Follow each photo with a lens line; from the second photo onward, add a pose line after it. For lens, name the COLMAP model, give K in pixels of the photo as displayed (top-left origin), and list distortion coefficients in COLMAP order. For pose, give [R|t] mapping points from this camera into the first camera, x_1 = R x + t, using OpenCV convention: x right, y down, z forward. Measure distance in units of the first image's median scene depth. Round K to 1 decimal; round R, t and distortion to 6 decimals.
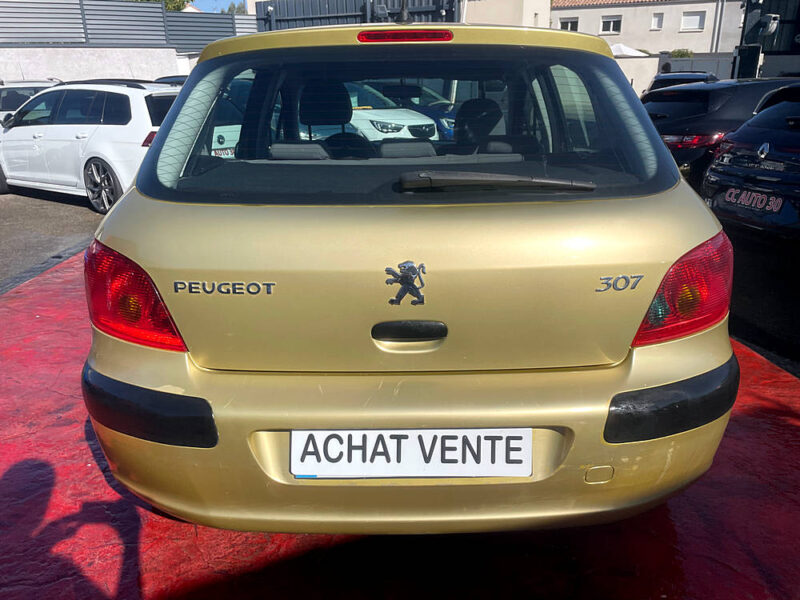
lens RADIAL K [[602.5, 0, 400.3], [0, 602.5, 296.9], [0, 0, 1]] dist [0.066680, -0.090110]
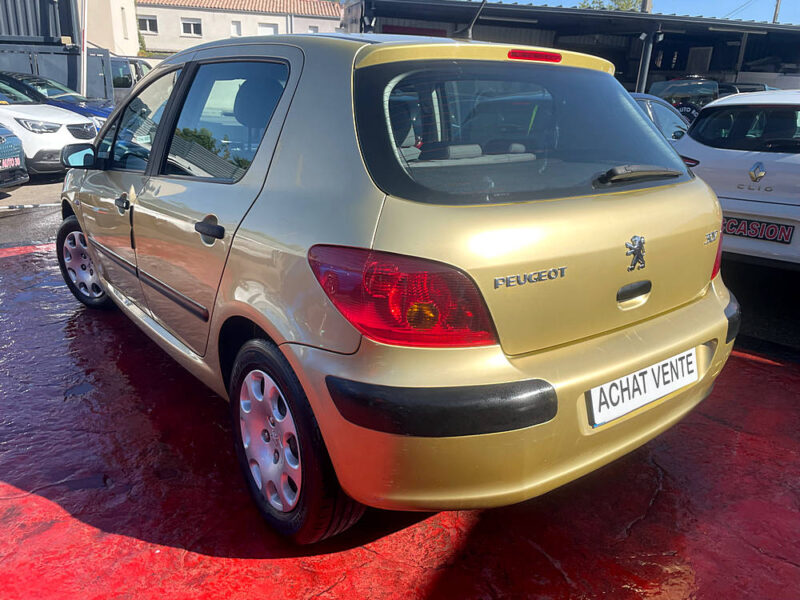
lens RADIAL K [[602.5, 0, 400.6], [0, 602.5, 294.8], [0, 0, 1]] dist [0.066680, -0.090110]
pose [[0.796753, -0.152624, 0.584714, -0.999074], [0.155776, 0.986753, 0.045300, -0.062780], [-0.583882, 0.054992, 0.809974, 0.215611]]
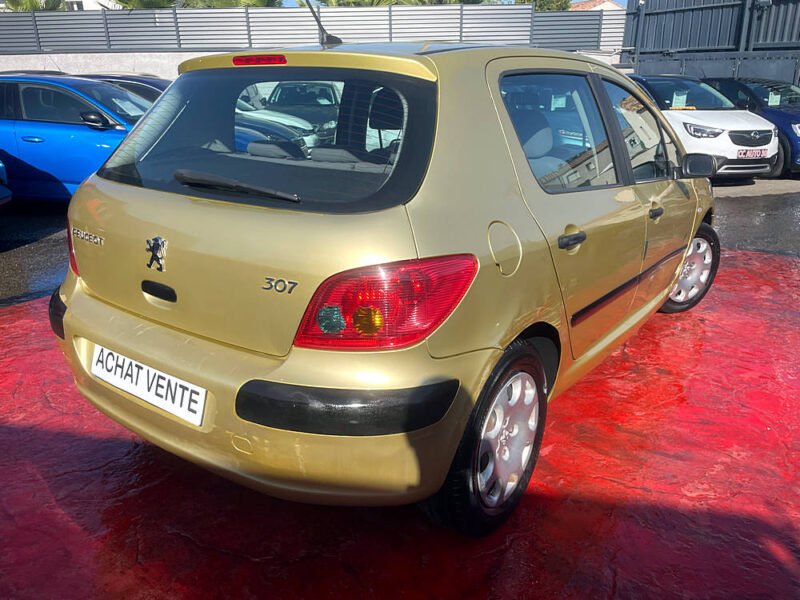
lens RADIAL K [[602.5, 0, 403.4], [0, 602.5, 298.4], [0, 0, 1]] dist [0.066680, -0.090110]
pose [[0.814912, 0.202228, -0.543160, 1.022658], [-0.196549, 0.978045, 0.069258, -0.107367], [0.545241, 0.050319, 0.836768, 0.166295]]
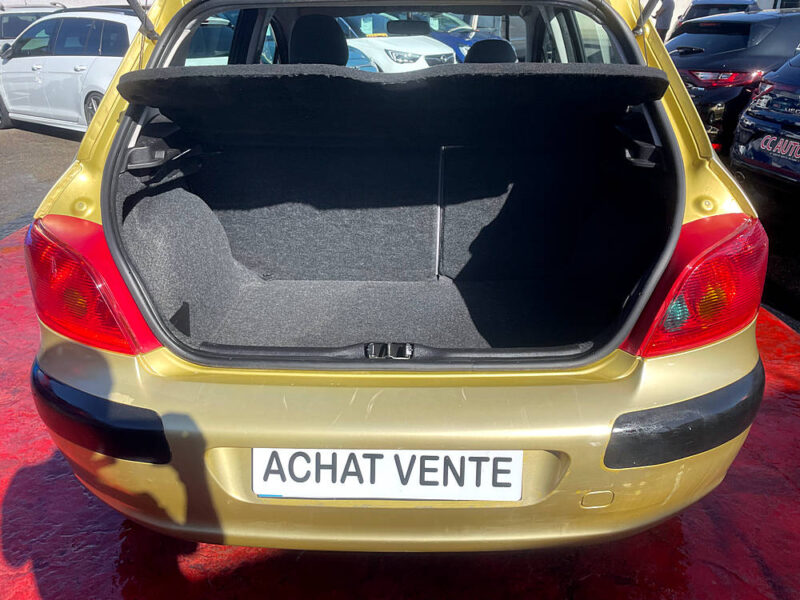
lens RADIAL K [[602.5, 0, 403.9], [0, 602.5, 297.7], [0, 0, 1]] dist [0.066680, -0.090110]
pose [[0.999605, 0.013810, -0.024489, 0.054251], [-0.011007, 0.993747, 0.111112, -0.087824], [0.025871, -0.110798, 0.993506, 0.122787]]
